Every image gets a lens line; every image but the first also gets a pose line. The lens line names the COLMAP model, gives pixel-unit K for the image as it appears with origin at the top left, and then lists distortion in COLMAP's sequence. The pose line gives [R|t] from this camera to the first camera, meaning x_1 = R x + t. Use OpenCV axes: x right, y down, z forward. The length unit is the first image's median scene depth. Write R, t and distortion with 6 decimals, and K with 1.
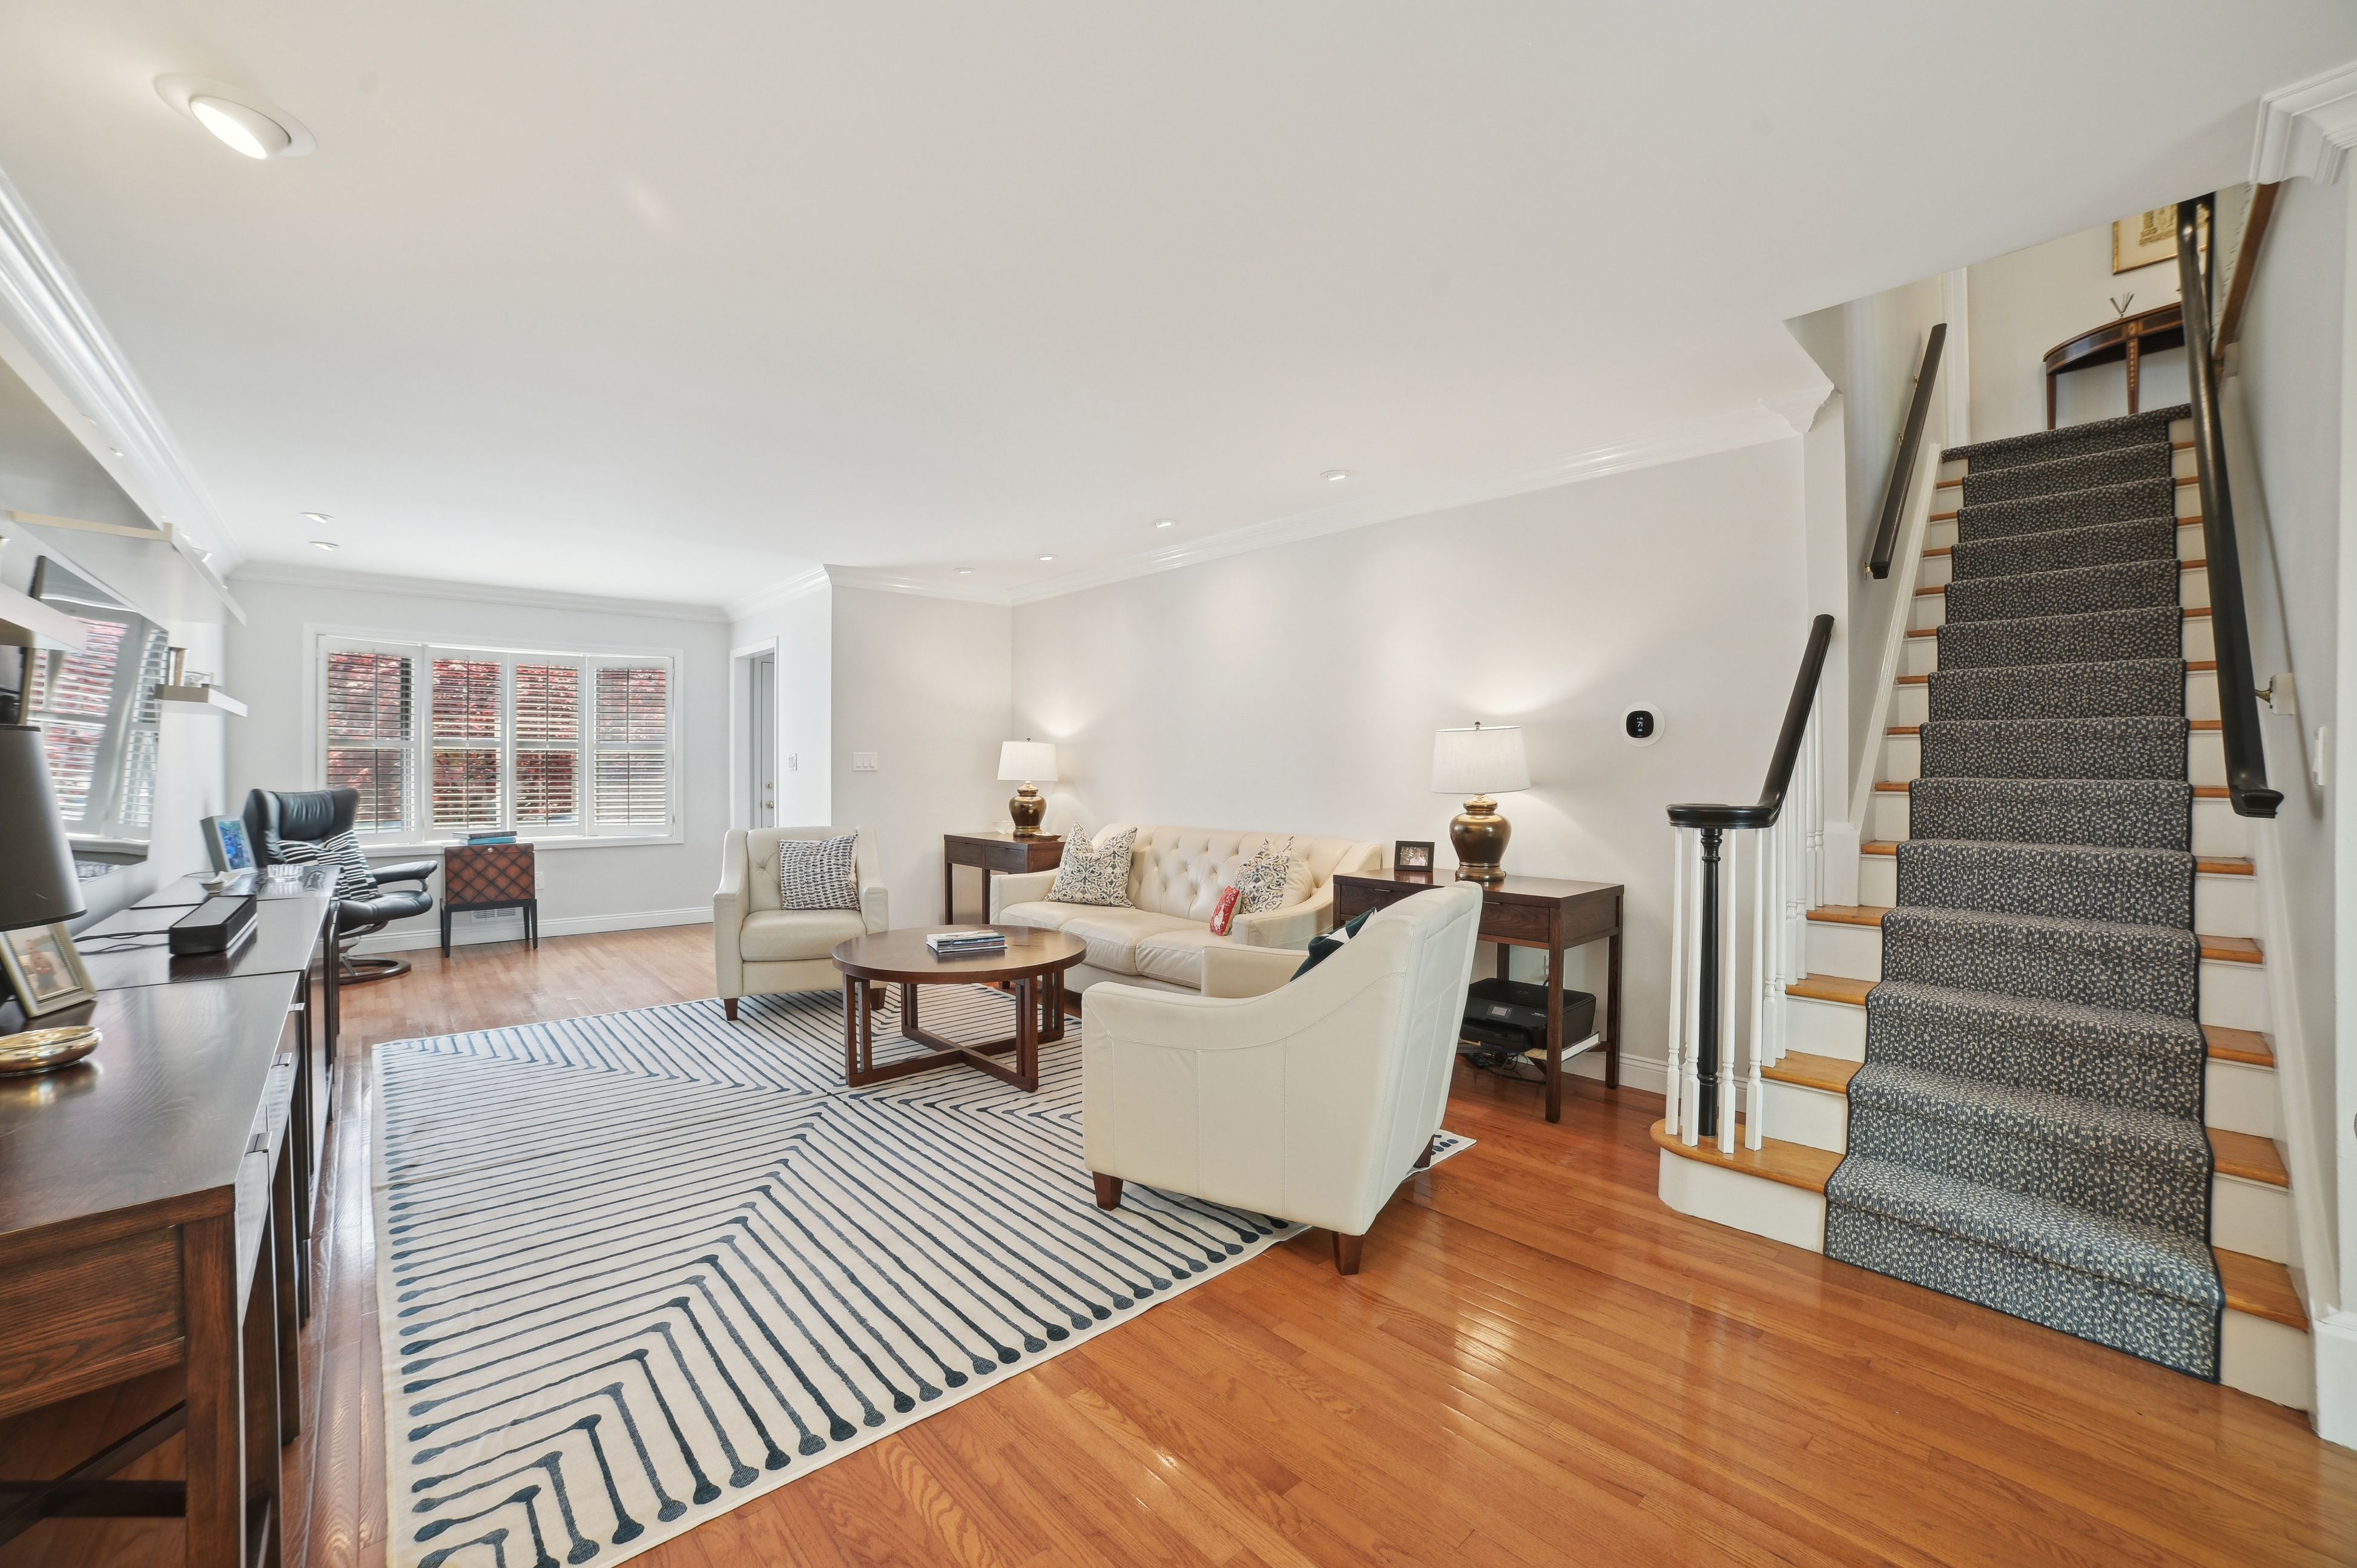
lens RADIAL K [[931.4, 0, 1165.6], [0, 931.4, 781.7], [0, 0, 1]] dist [-0.051325, 0.008686]
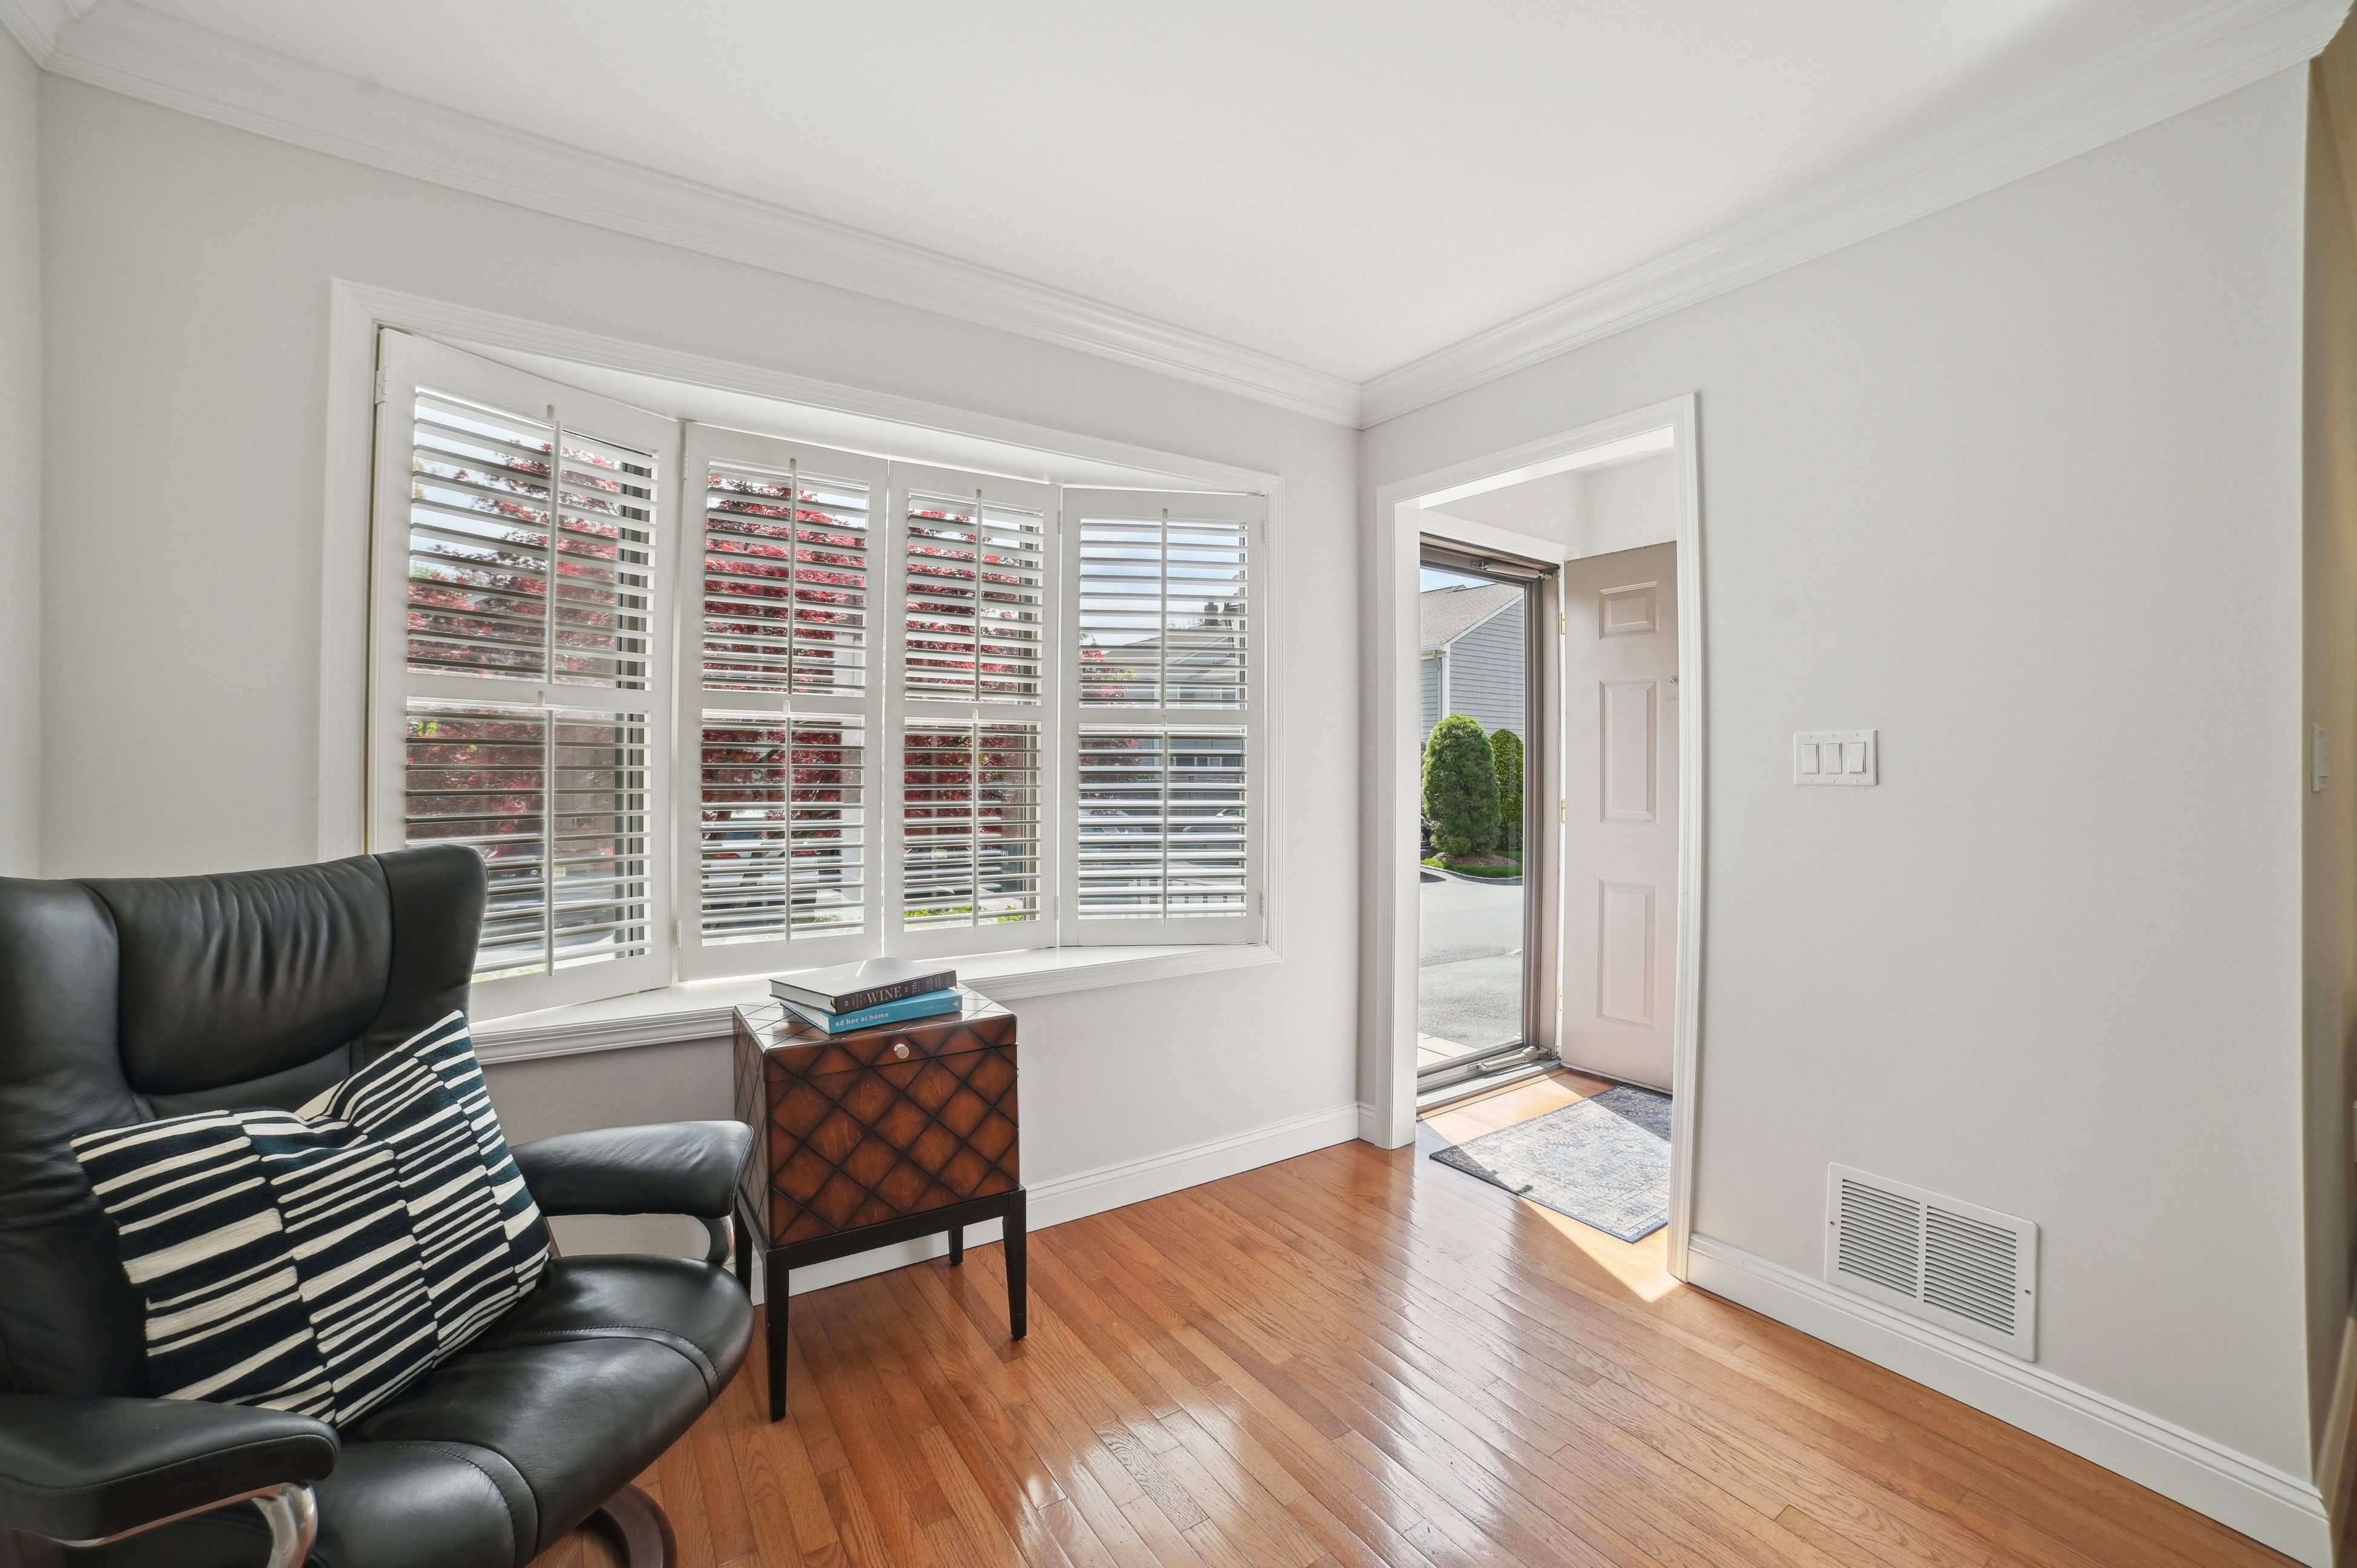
lens RADIAL K [[931.4, 0, 1183.1], [0, 931.4, 775.2], [0, 0, 1]] dist [-0.051325, 0.008686]
pose [[0.990947, 0.008416, -0.133991, -0.611845], [-0.009507, 0.999927, -0.007505, -0.013377], [0.133918, 0.008711, 0.990954, 0.709682]]
